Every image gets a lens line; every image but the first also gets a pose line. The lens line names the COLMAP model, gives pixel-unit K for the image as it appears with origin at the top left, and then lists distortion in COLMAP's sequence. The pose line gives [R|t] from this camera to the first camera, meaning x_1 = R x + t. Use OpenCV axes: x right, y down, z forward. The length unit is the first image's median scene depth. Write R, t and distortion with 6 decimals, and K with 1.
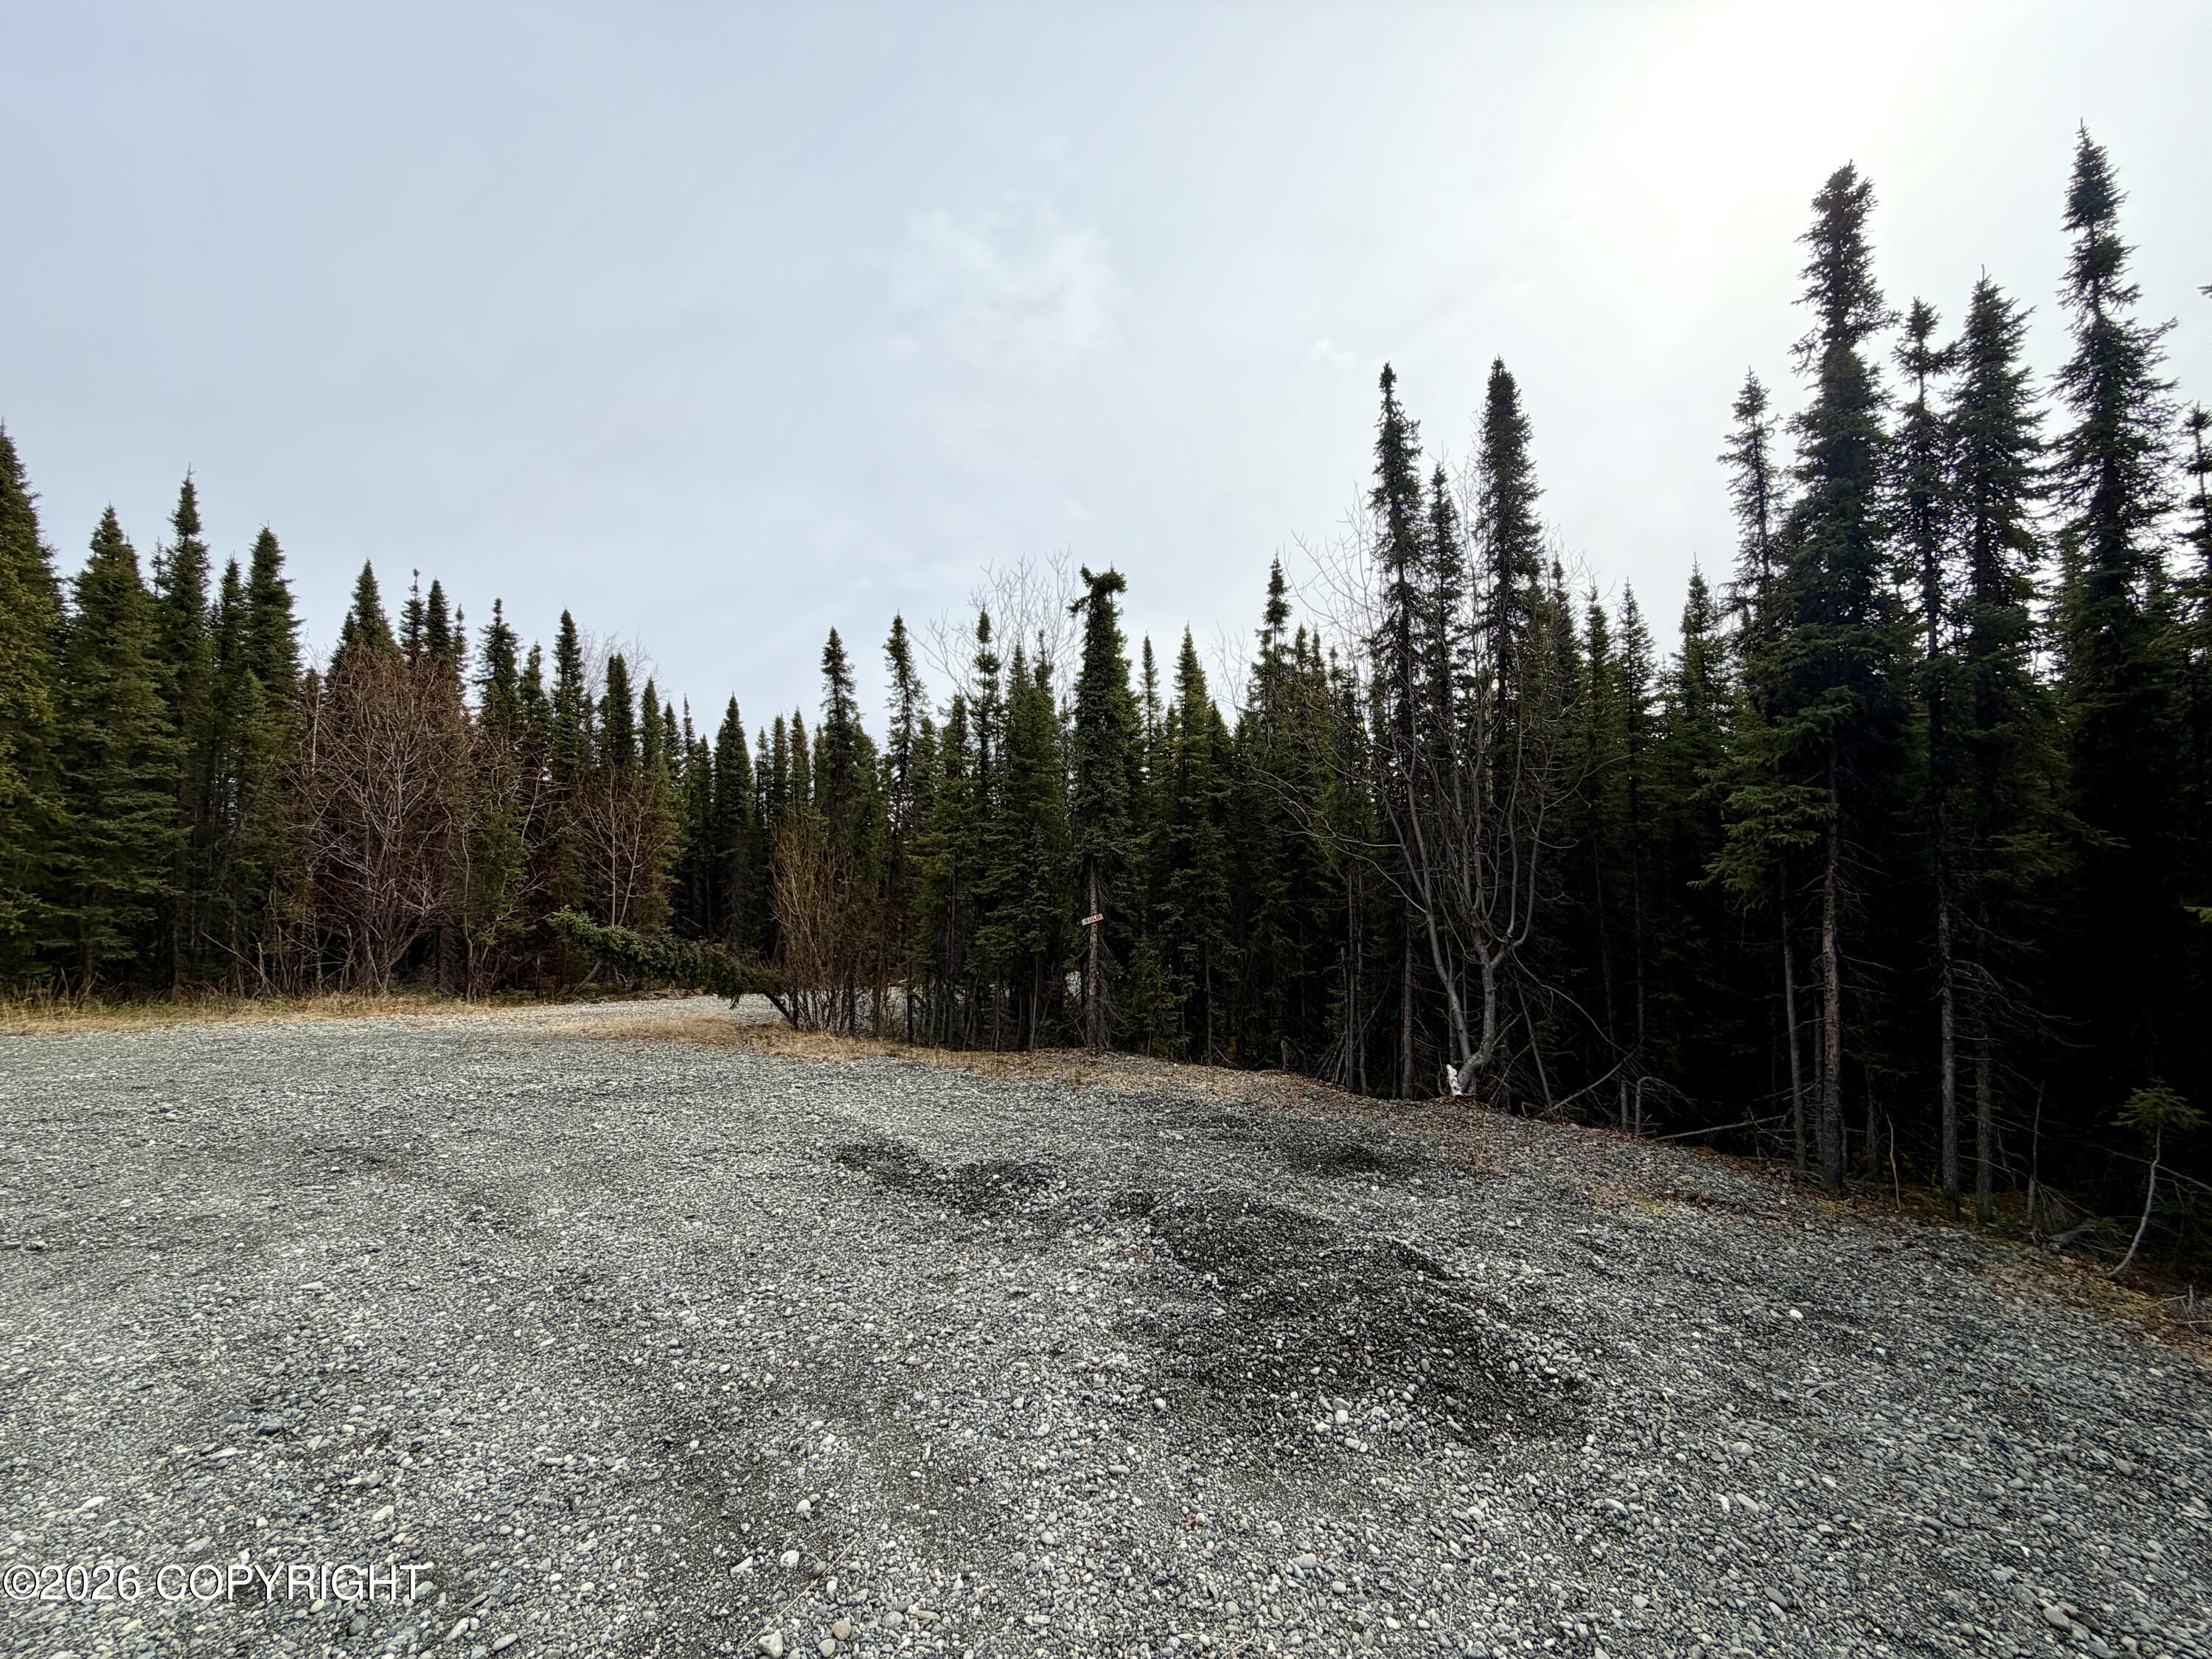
lens RADIAL K [[896.1, 0, 1106.4], [0, 896.1, 840.5], [0, 0, 1]] dist [-0.013256, 0.000012]
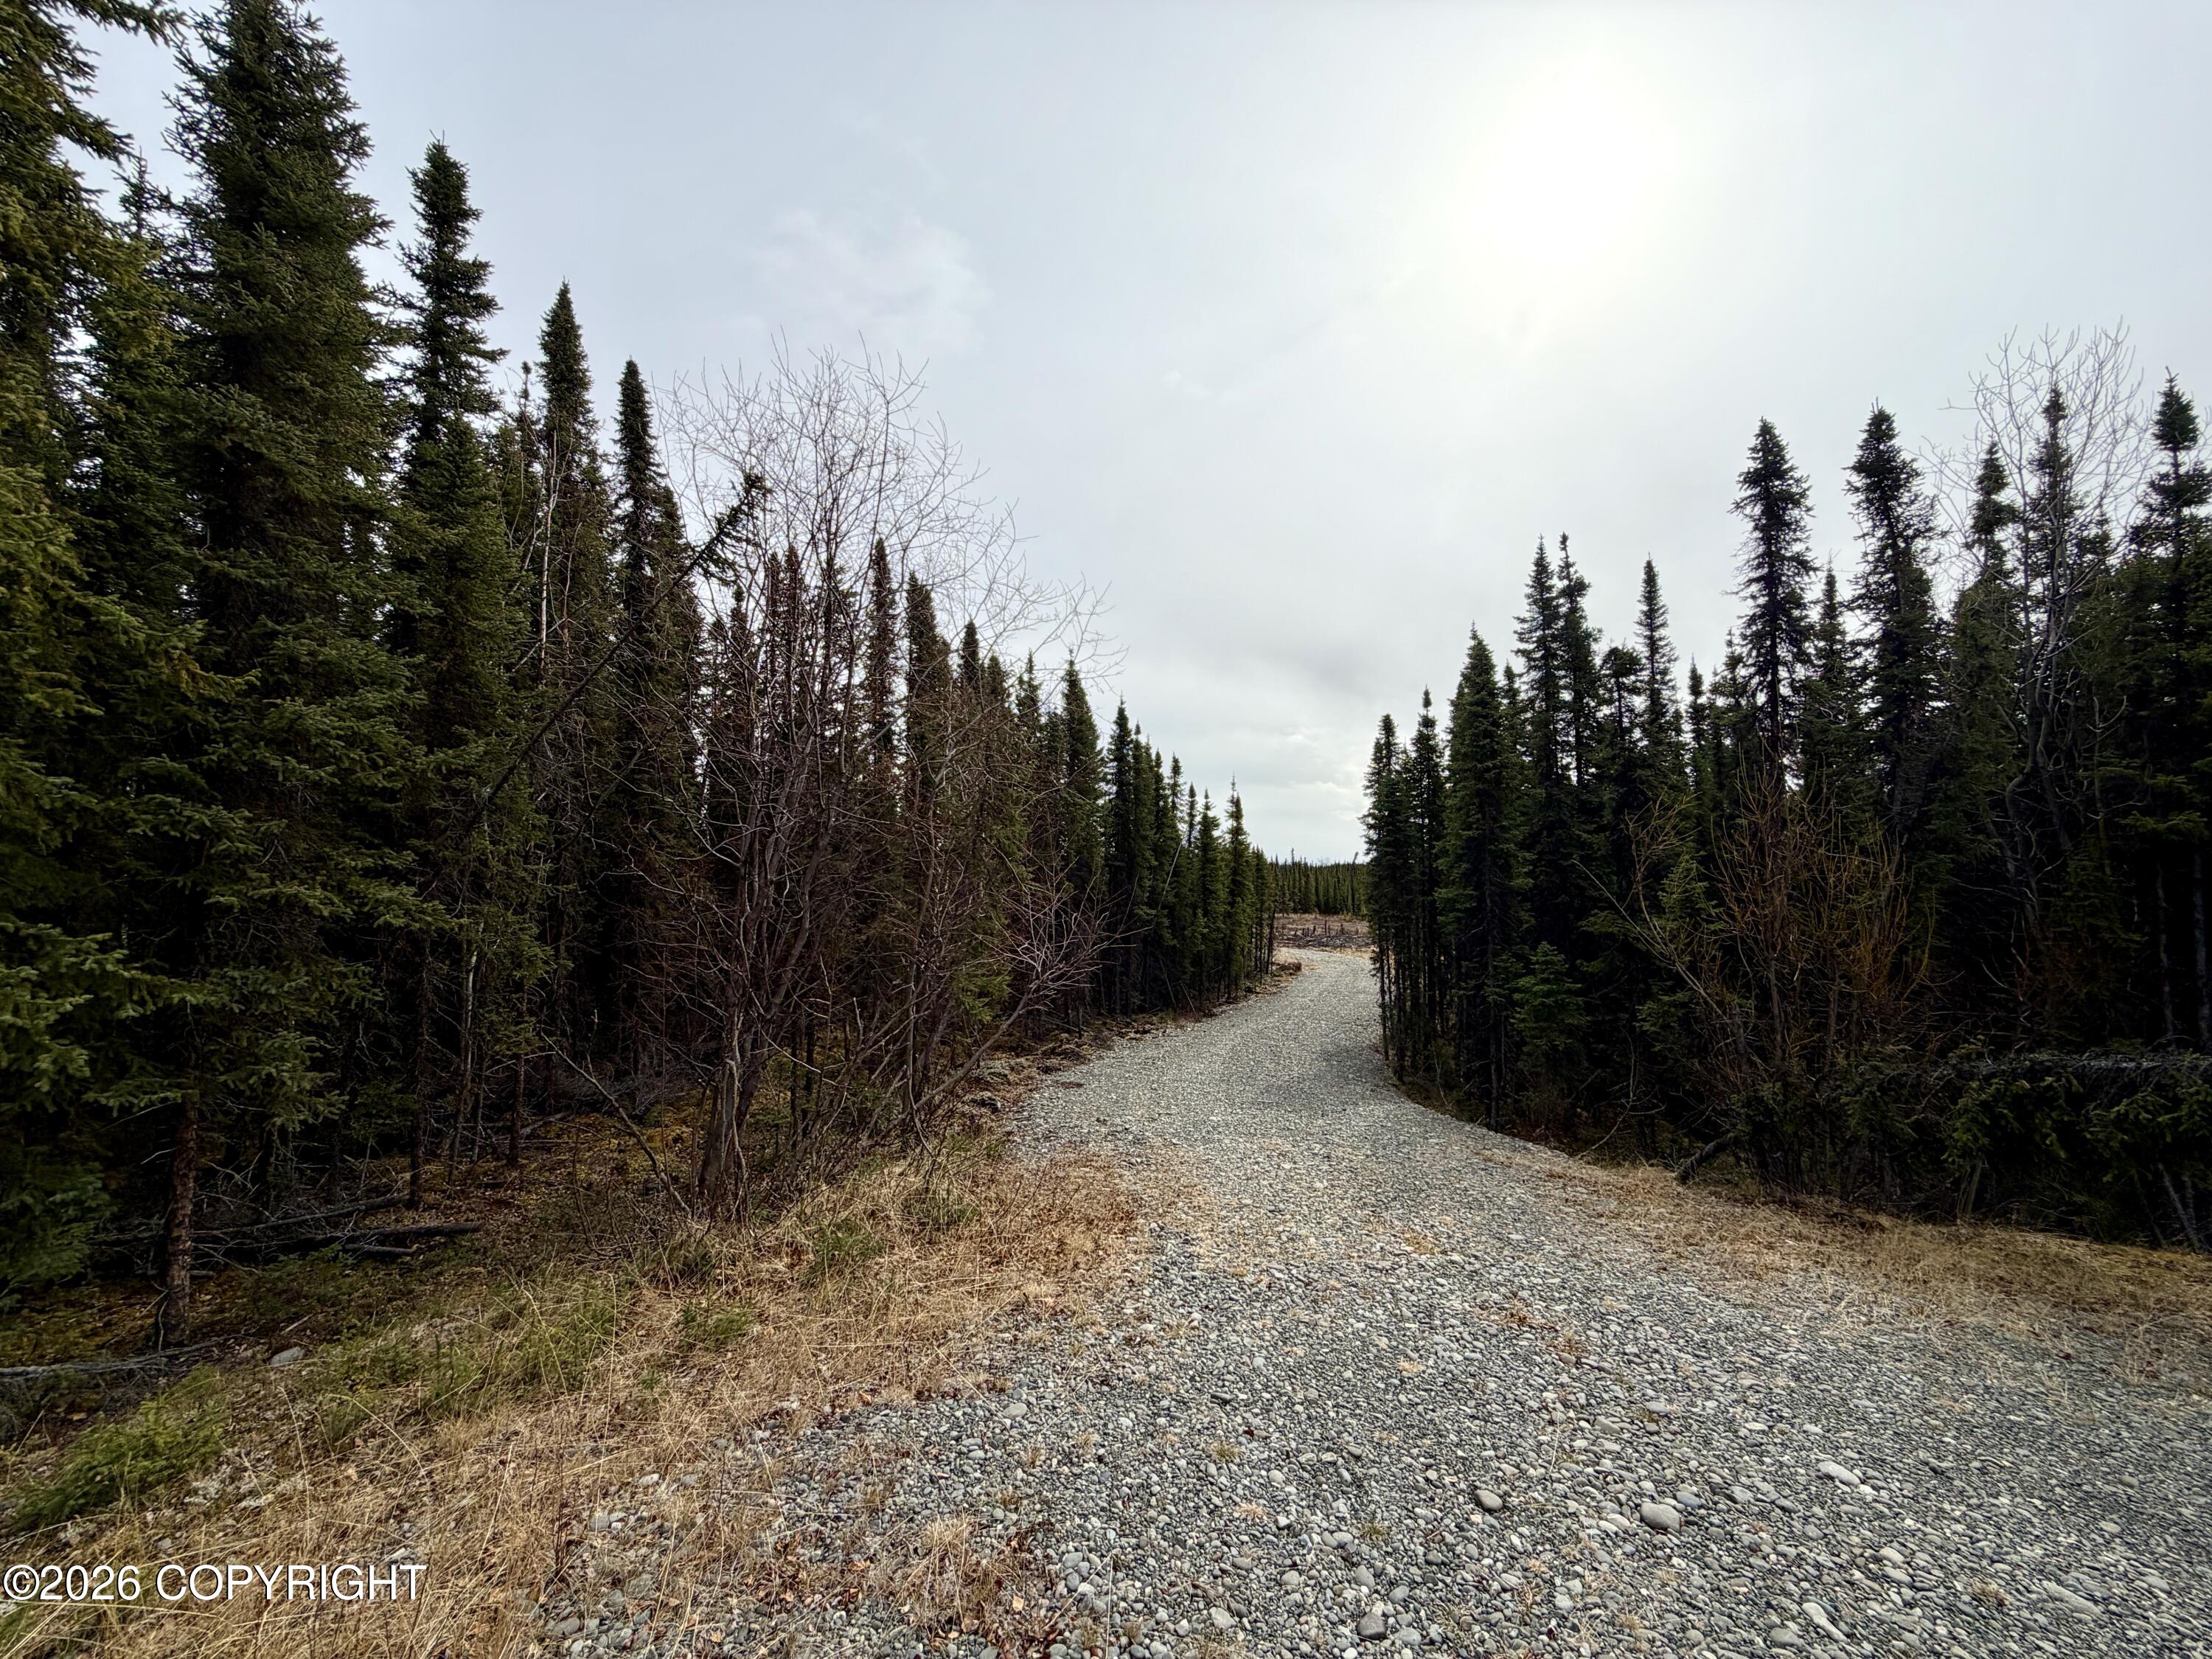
lens RADIAL K [[873.6, 0, 1098.2], [0, 873.6, 824.3], [0, 0, 1]] dist [0.000395, 0.000140]
pose [[0.986020, 0.018081, 0.165641, -0.874018], [-0.015237, 0.999714, -0.018425, 0.023117], [-0.165926, 0.015644, 0.986014, 0.612880]]
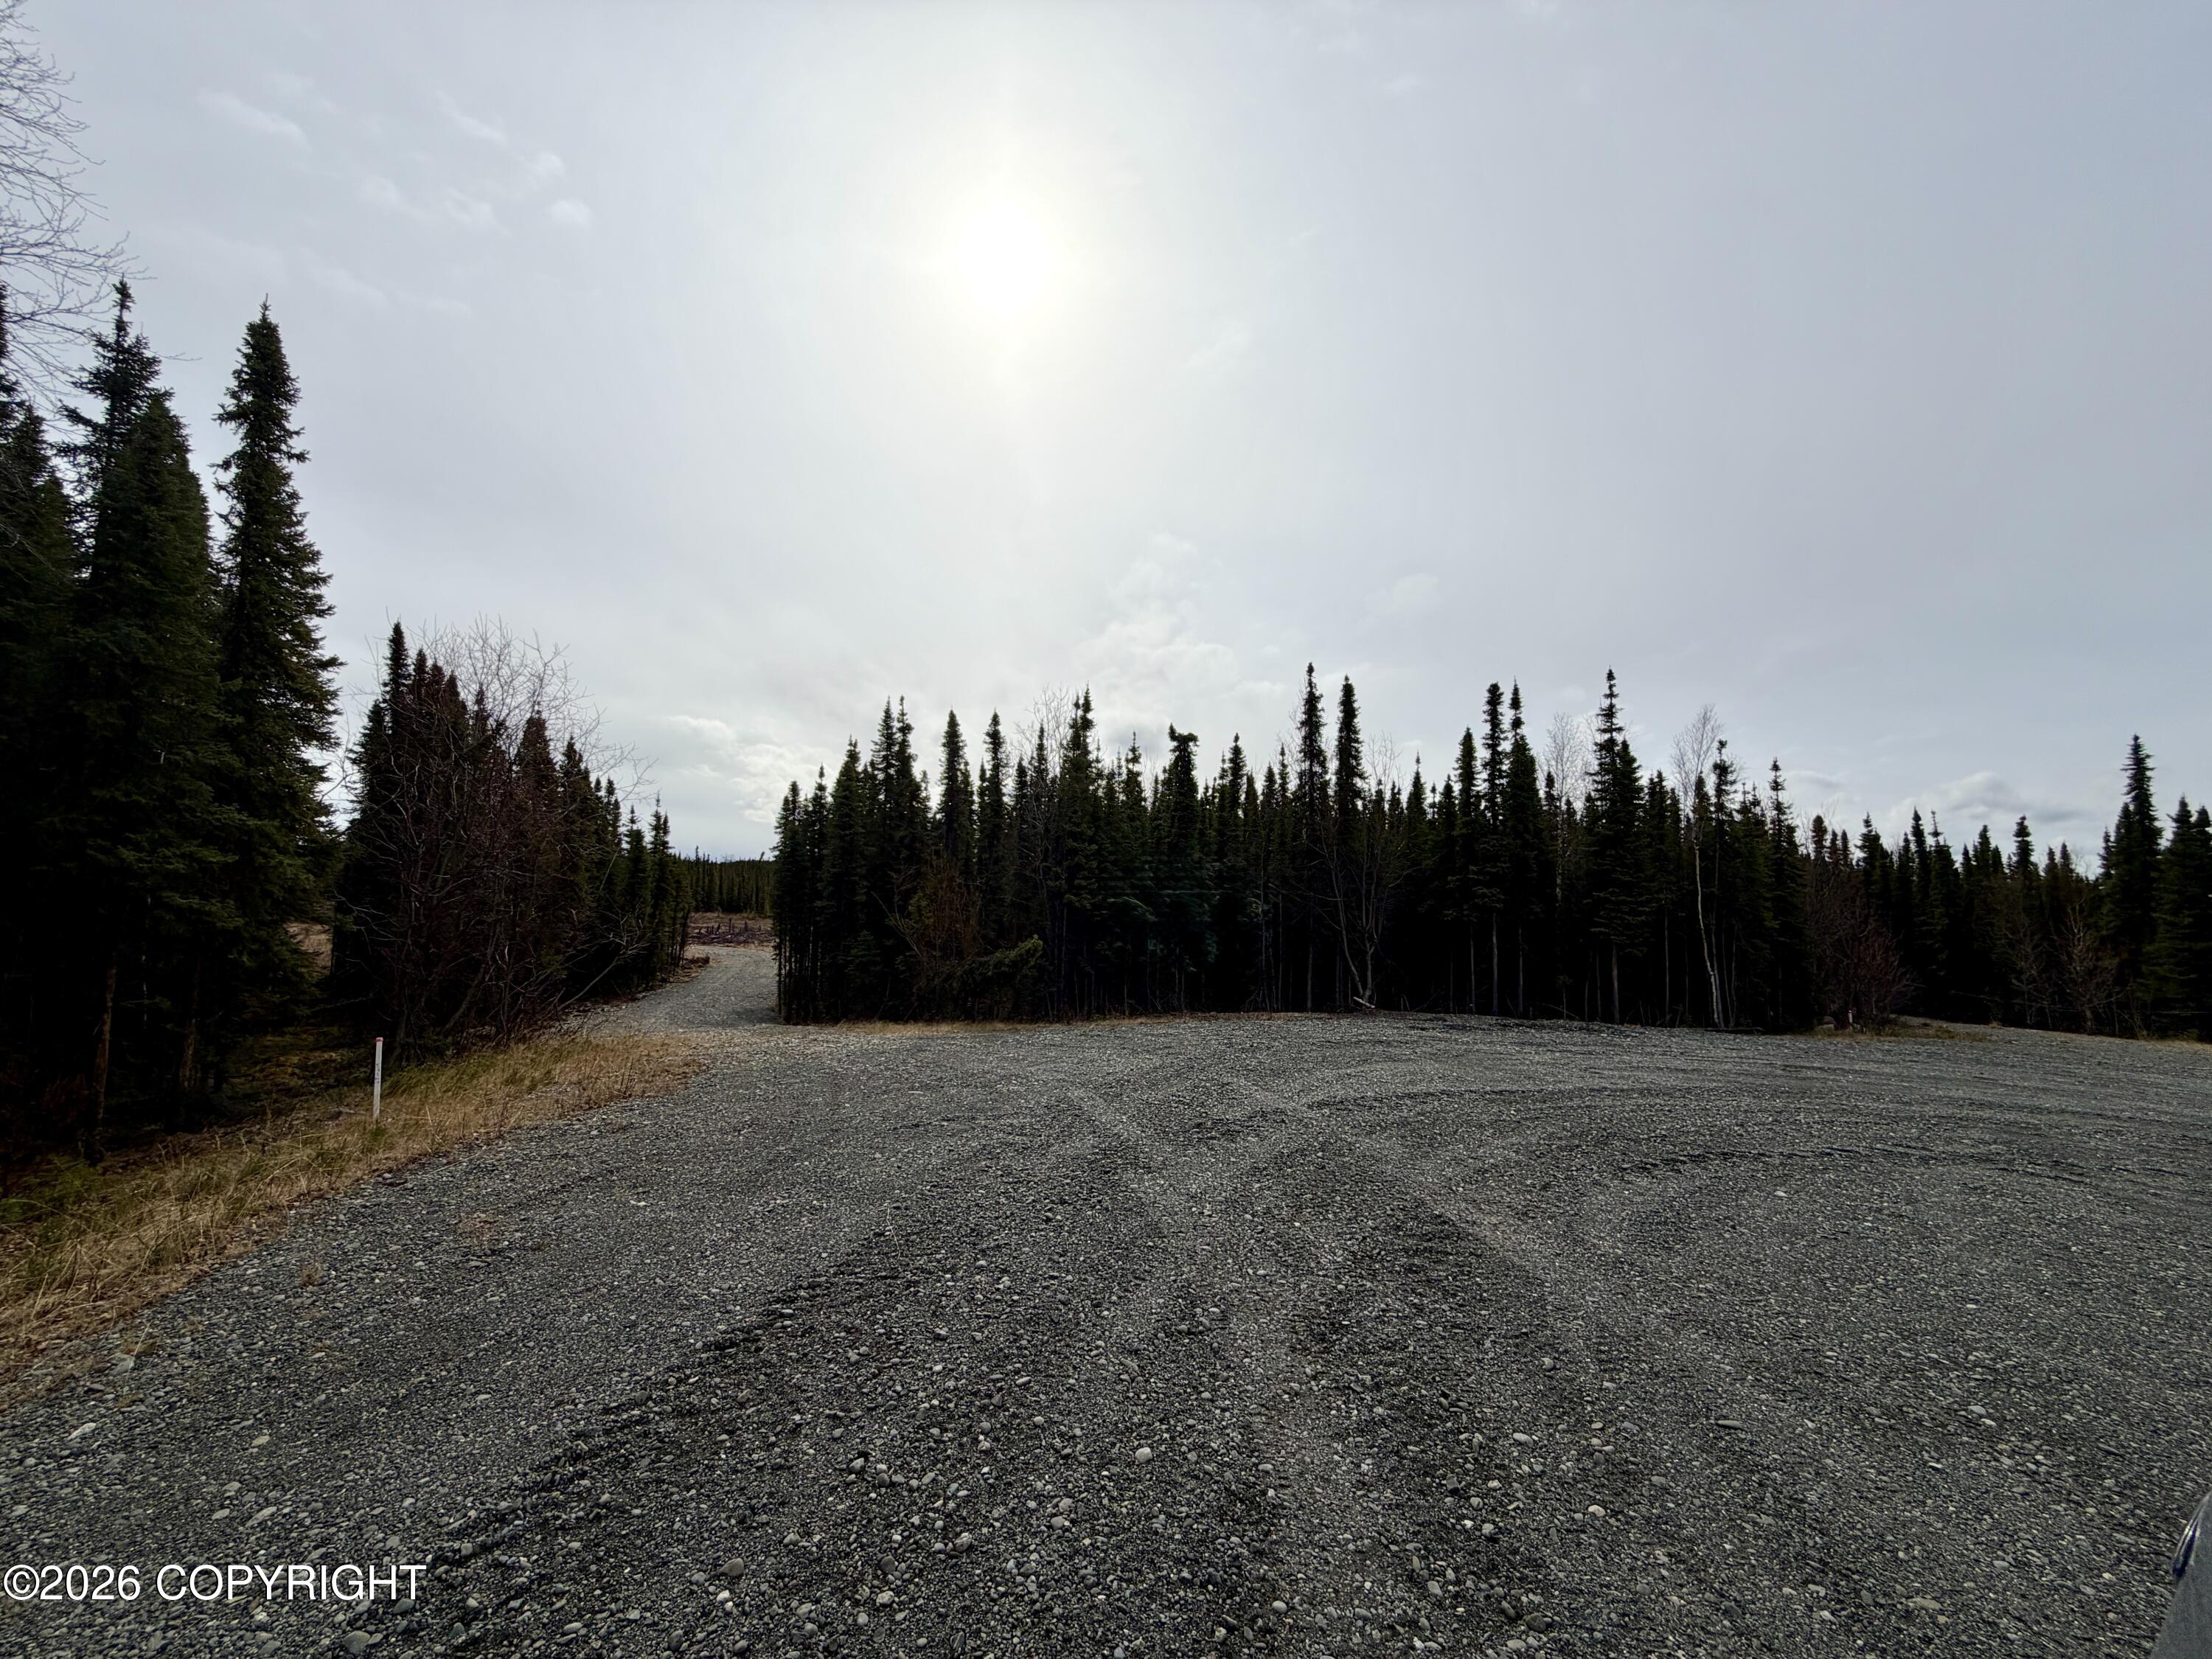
lens RADIAL K [[873.6, 0, 1098.2], [0, 873.6, 824.3], [0, 0, 1]] dist [0.000395, 0.000140]
pose [[0.680714, 0.068039, 0.729382, -1.203565], [-0.057185, 0.997574, -0.039687, -0.040990], [-0.730314, -0.014694, 0.682954, -0.030825]]
